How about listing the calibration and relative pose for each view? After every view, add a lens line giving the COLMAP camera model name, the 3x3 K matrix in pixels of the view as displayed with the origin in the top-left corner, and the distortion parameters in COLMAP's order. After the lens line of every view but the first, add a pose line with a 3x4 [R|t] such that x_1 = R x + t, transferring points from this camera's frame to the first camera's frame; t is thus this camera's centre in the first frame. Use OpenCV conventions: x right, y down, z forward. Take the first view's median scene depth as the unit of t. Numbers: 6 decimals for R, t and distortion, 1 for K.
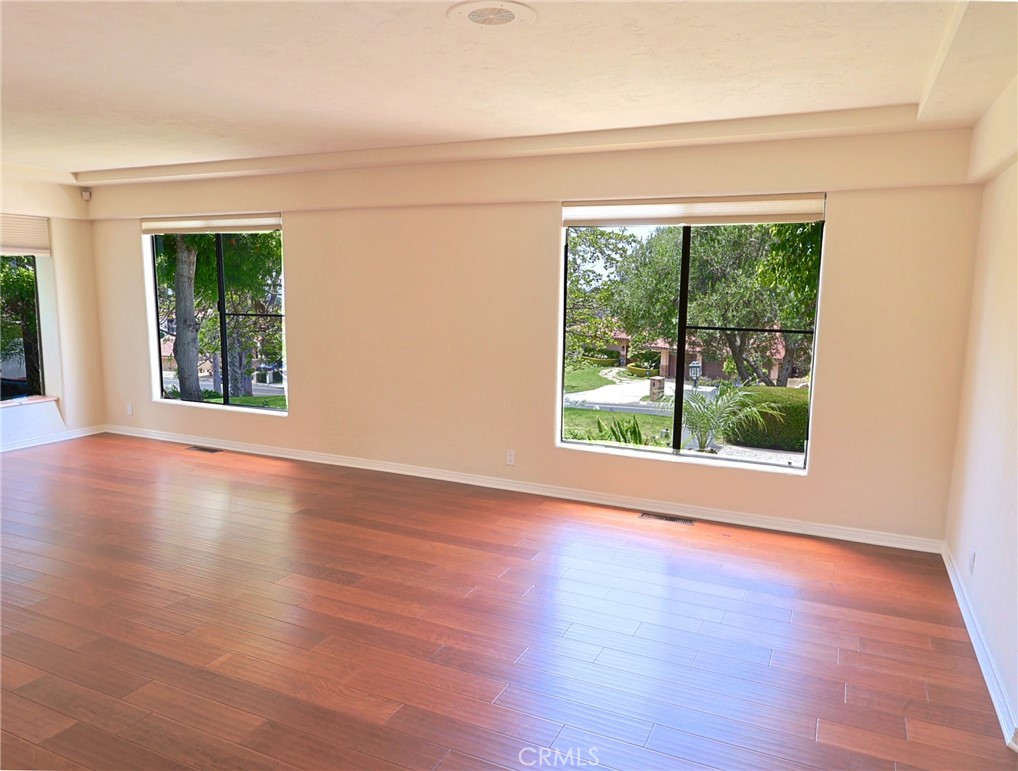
lens RADIAL K [[723.7, 0, 508.2], [0, 723.7, 381.2], [0, 0, 1]] dist [0.014815, 0.009821]
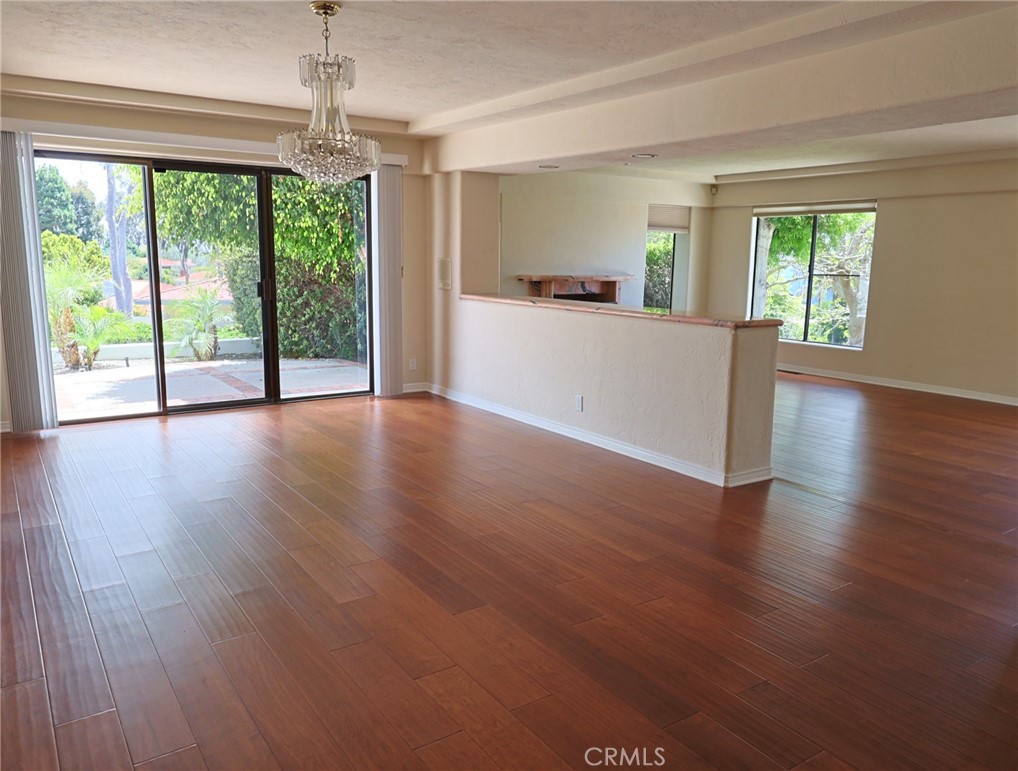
lens RADIAL K [[764.3, 0, 510.1], [0, 764.3, 386.4], [0, 0, 1]] dist [-0.009307, -0.002495]
pose [[0.862893, 0.093462, -0.496669, -0.167435], [-0.080135, 0.995621, 0.048130, 0.099682], [0.498992, -0.001730, 0.866605, -0.564798]]
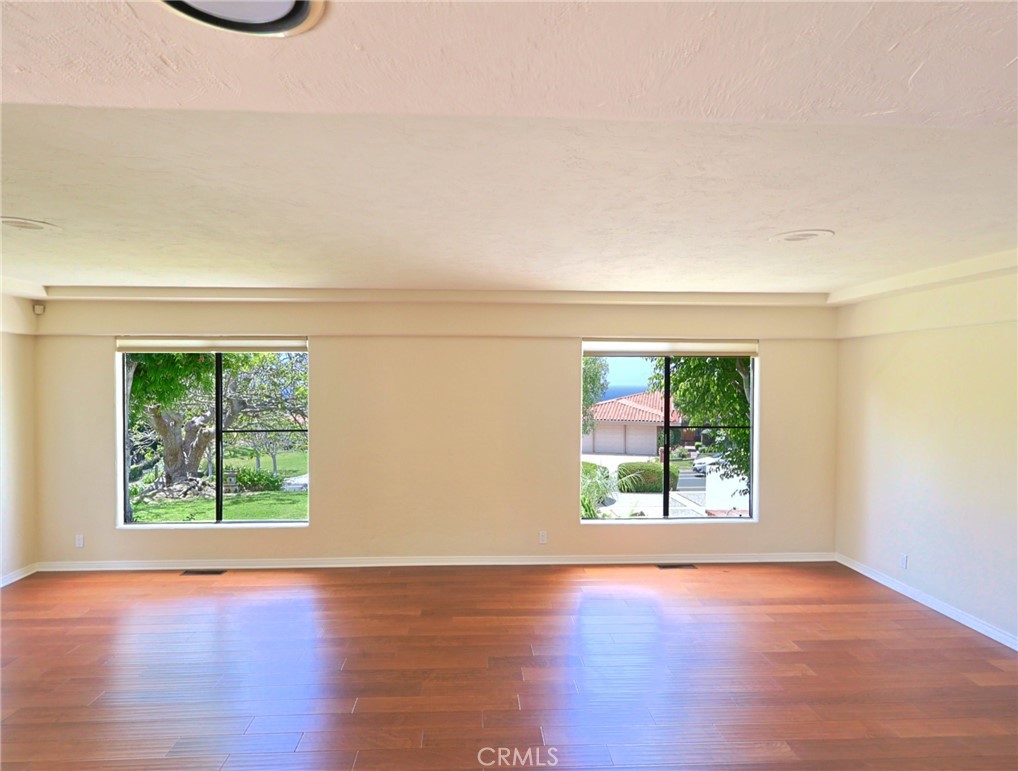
lens RADIAL K [[561.5, 0, 508.9], [0, 561.5, 385.9], [0, 0, 1]] dist [-0.000348, -0.001032]
pose [[0.882332, -0.006317, 0.470585, -0.446520], [0.072264, 0.989871, -0.122204, -0.033804], [-0.465047, 0.141830, 0.873851, 0.135539]]
